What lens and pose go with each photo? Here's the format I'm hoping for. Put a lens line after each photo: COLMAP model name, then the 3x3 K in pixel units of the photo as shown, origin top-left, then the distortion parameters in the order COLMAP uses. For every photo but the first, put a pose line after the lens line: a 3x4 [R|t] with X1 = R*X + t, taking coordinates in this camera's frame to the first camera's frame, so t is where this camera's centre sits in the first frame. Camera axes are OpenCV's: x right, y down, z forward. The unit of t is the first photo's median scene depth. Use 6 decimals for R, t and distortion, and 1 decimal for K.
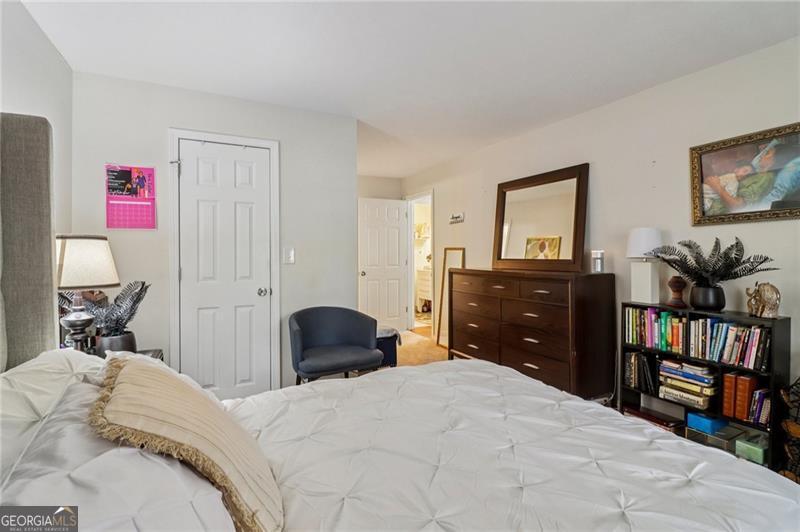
lens RADIAL K [[391.6, 0, 398.0], [0, 391.6, 259.4], [0, 0, 1]] dist [-0.013876, -0.000539]
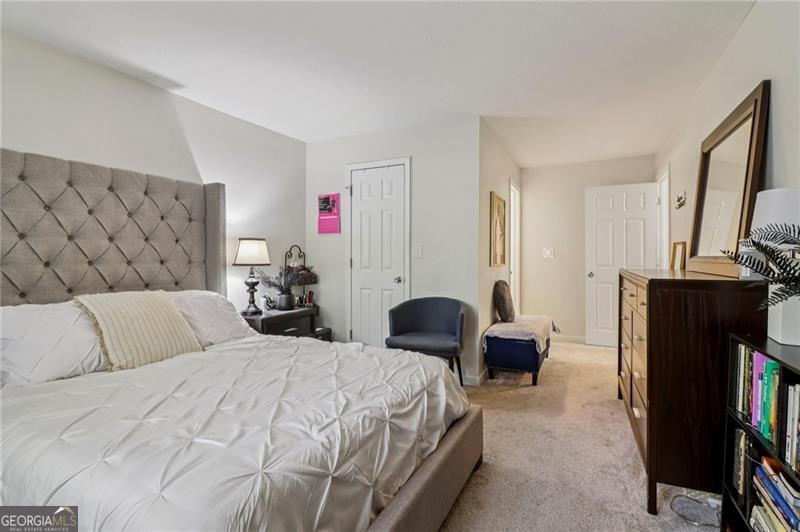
lens RADIAL K [[391.6, 0, 398.4], [0, 391.6, 266.9], [0, 0, 1]] dist [-0.013876, -0.000539]
pose [[0.559480, 0.027995, -0.828371, 0.789746], [-0.019145, 0.999599, 0.020850, 0.017932], [0.828623, 0.004194, 0.559792, 0.334128]]
